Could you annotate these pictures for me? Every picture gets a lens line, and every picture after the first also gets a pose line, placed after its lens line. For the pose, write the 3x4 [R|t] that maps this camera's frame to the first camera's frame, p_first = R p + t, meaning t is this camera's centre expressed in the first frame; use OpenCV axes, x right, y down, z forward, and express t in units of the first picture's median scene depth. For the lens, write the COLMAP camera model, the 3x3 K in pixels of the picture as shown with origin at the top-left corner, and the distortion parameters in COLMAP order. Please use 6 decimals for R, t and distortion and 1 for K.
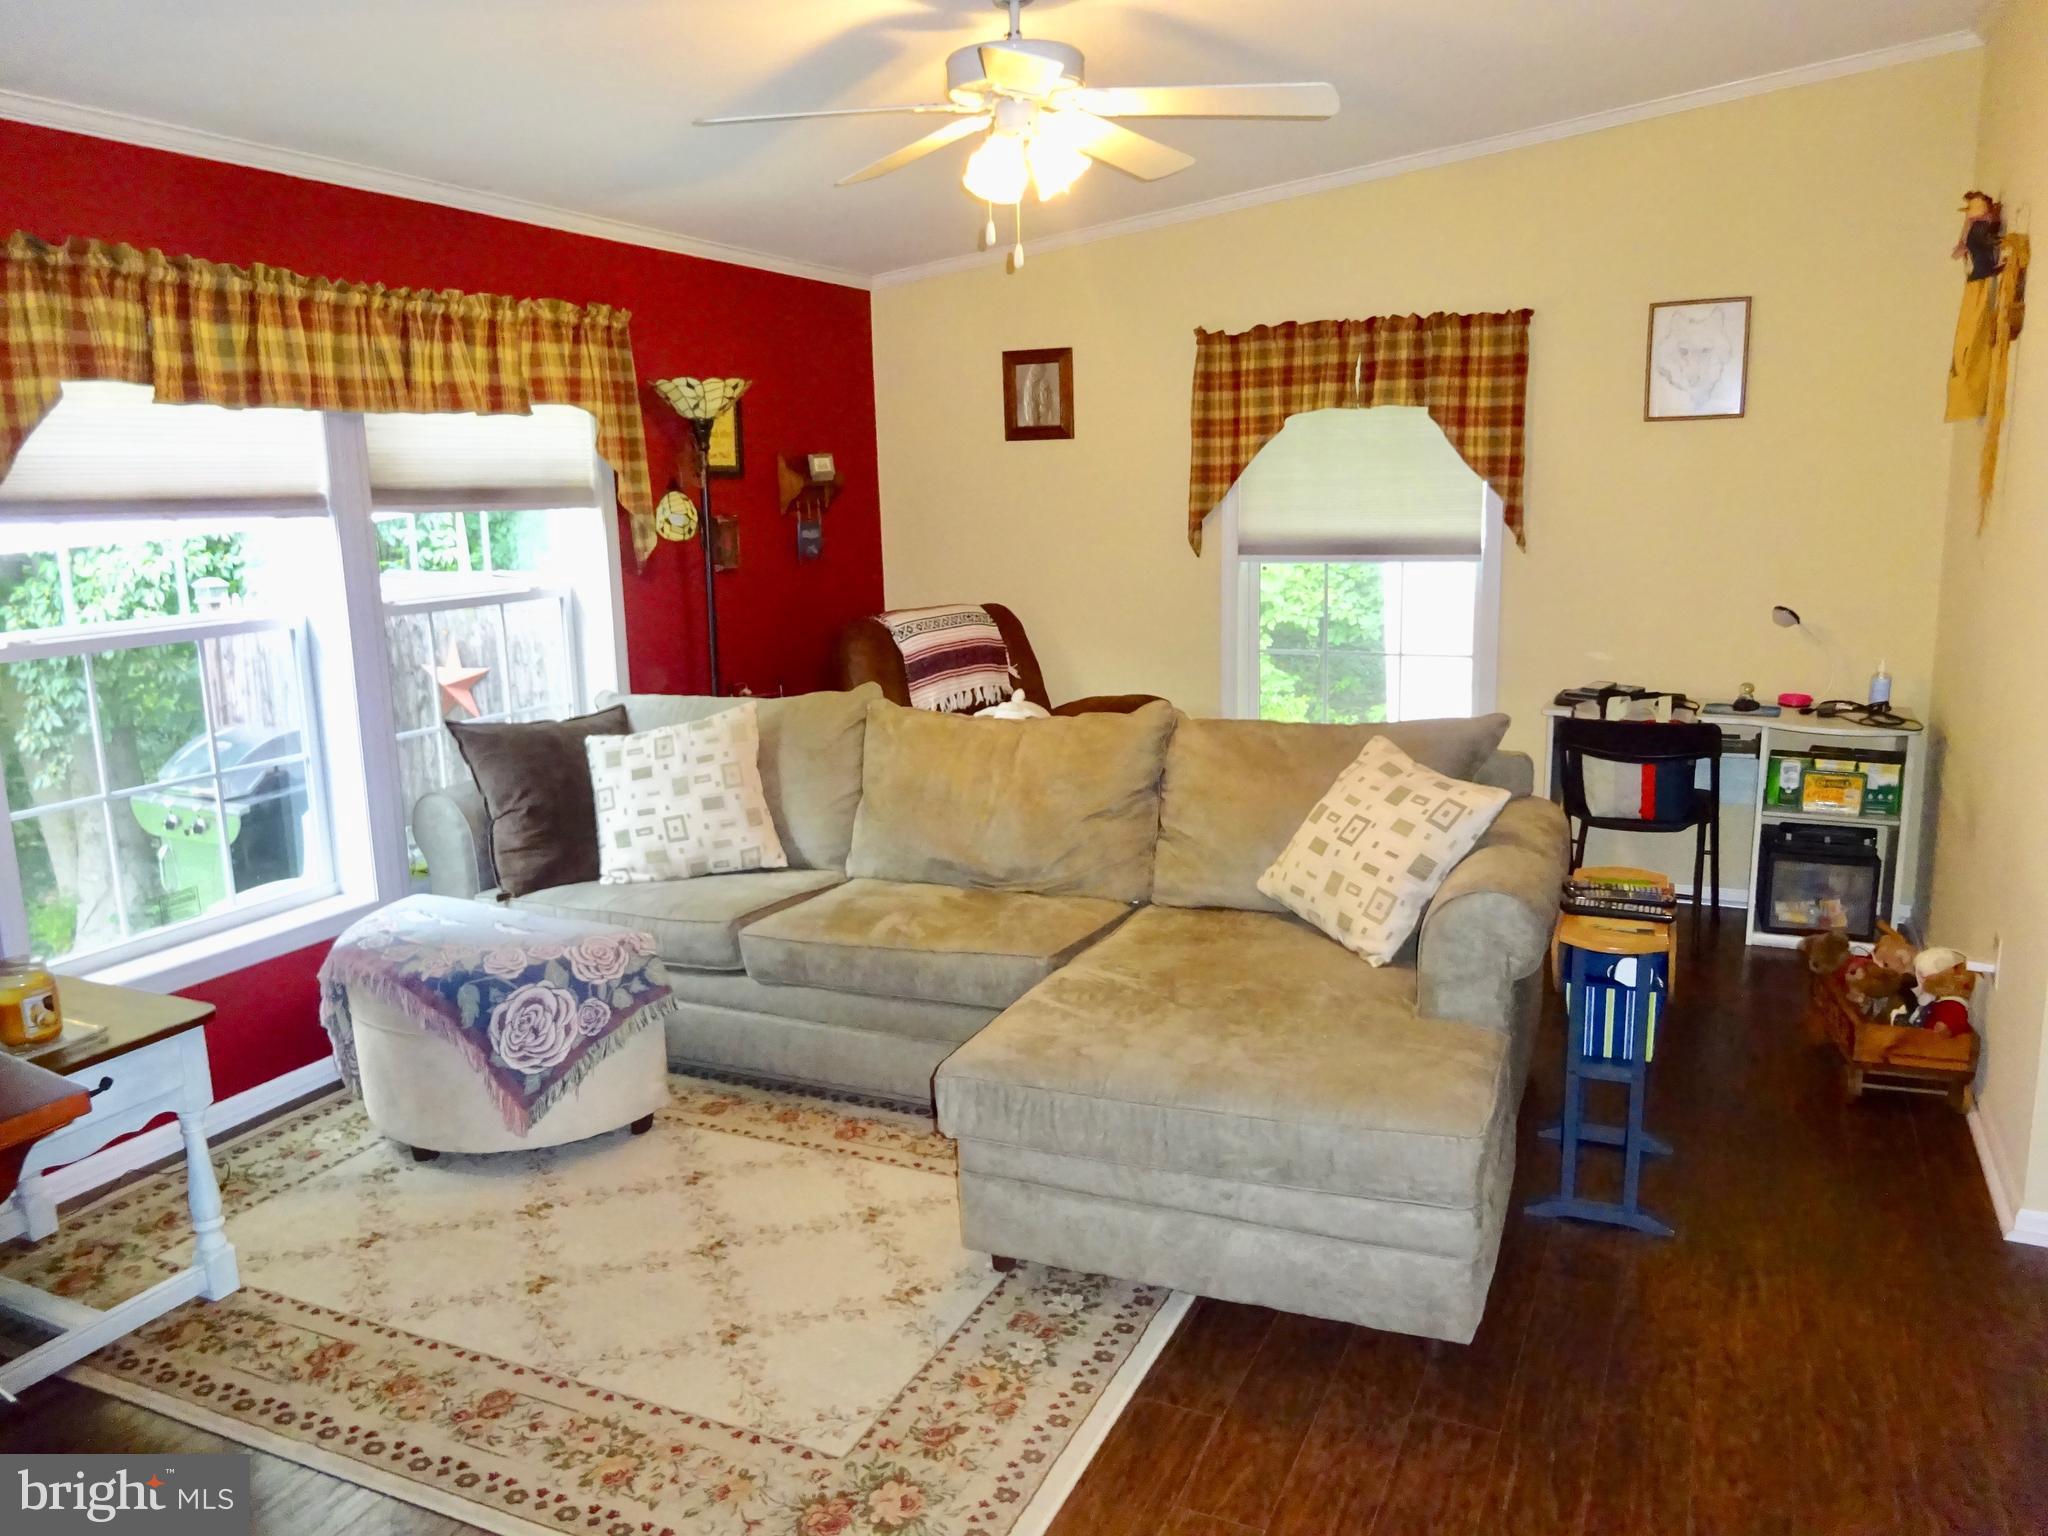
lens RADIAL K [[1502.7, 0, 1031.2], [0, 1502.7, 770.6], [0, 0, 1]] dist [0.001674, -0.005869]
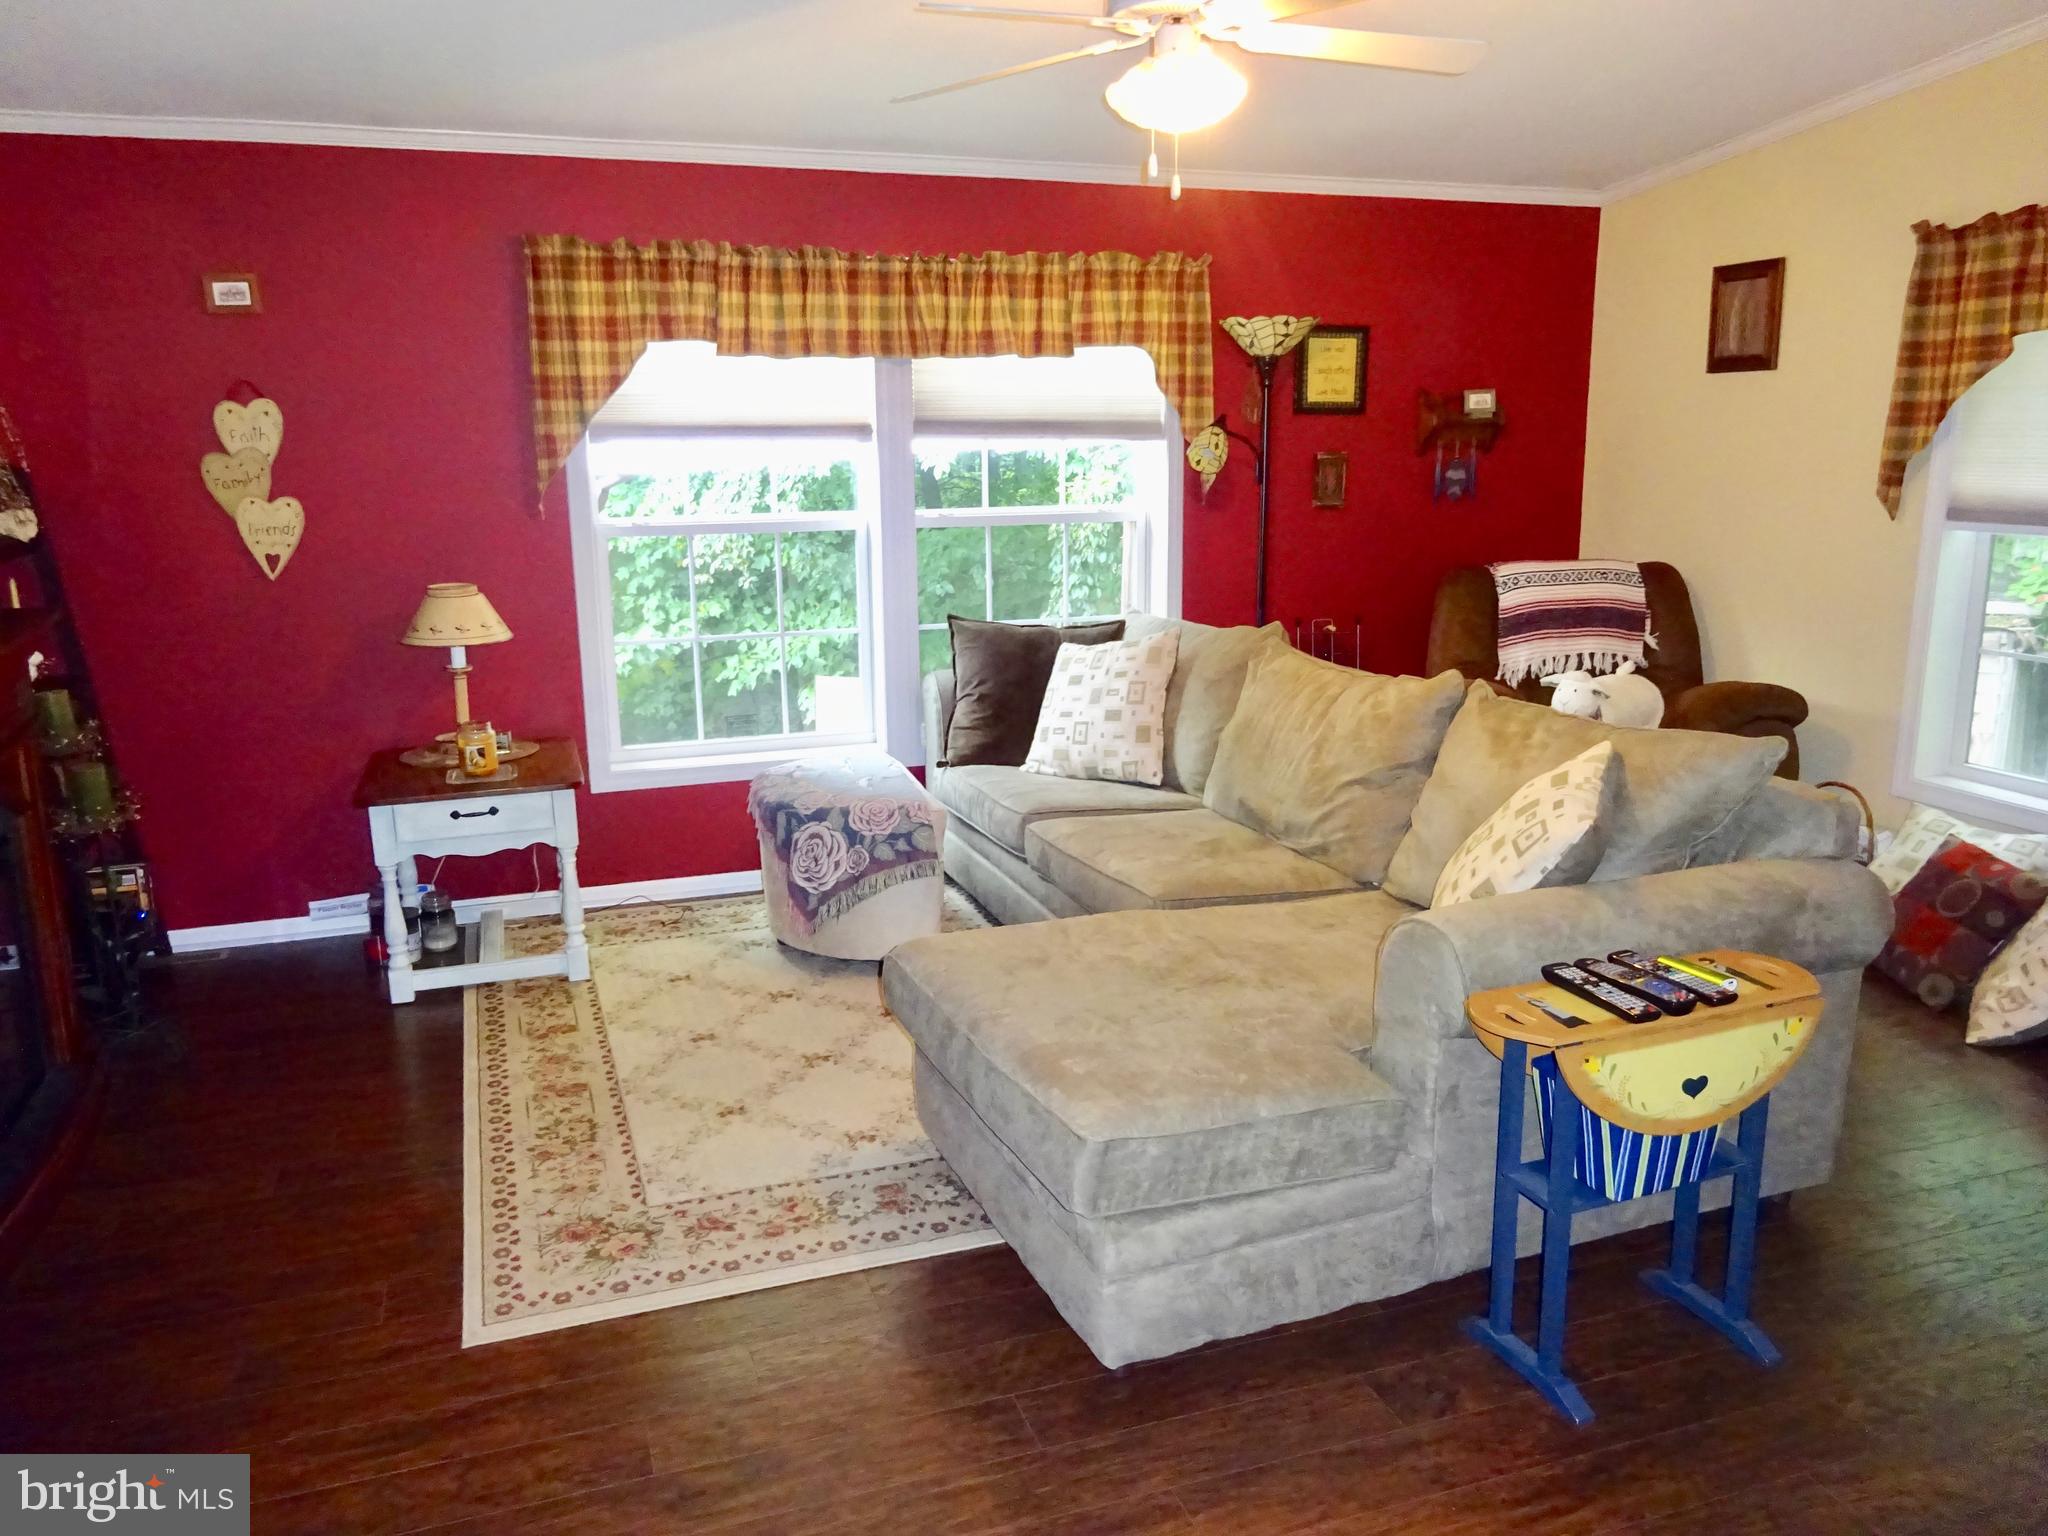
lens RADIAL K [[1502.7, 0, 1018.5], [0, 1502.7, 771.9], [0, 0, 1]] dist [0.001674, -0.005869]
pose [[0.697688, 0.172099, -0.695423, 0.510796], [-0.143178, 0.984629, 0.100025, -0.037475], [0.701948, 0.029783, 0.711605, 0.182744]]
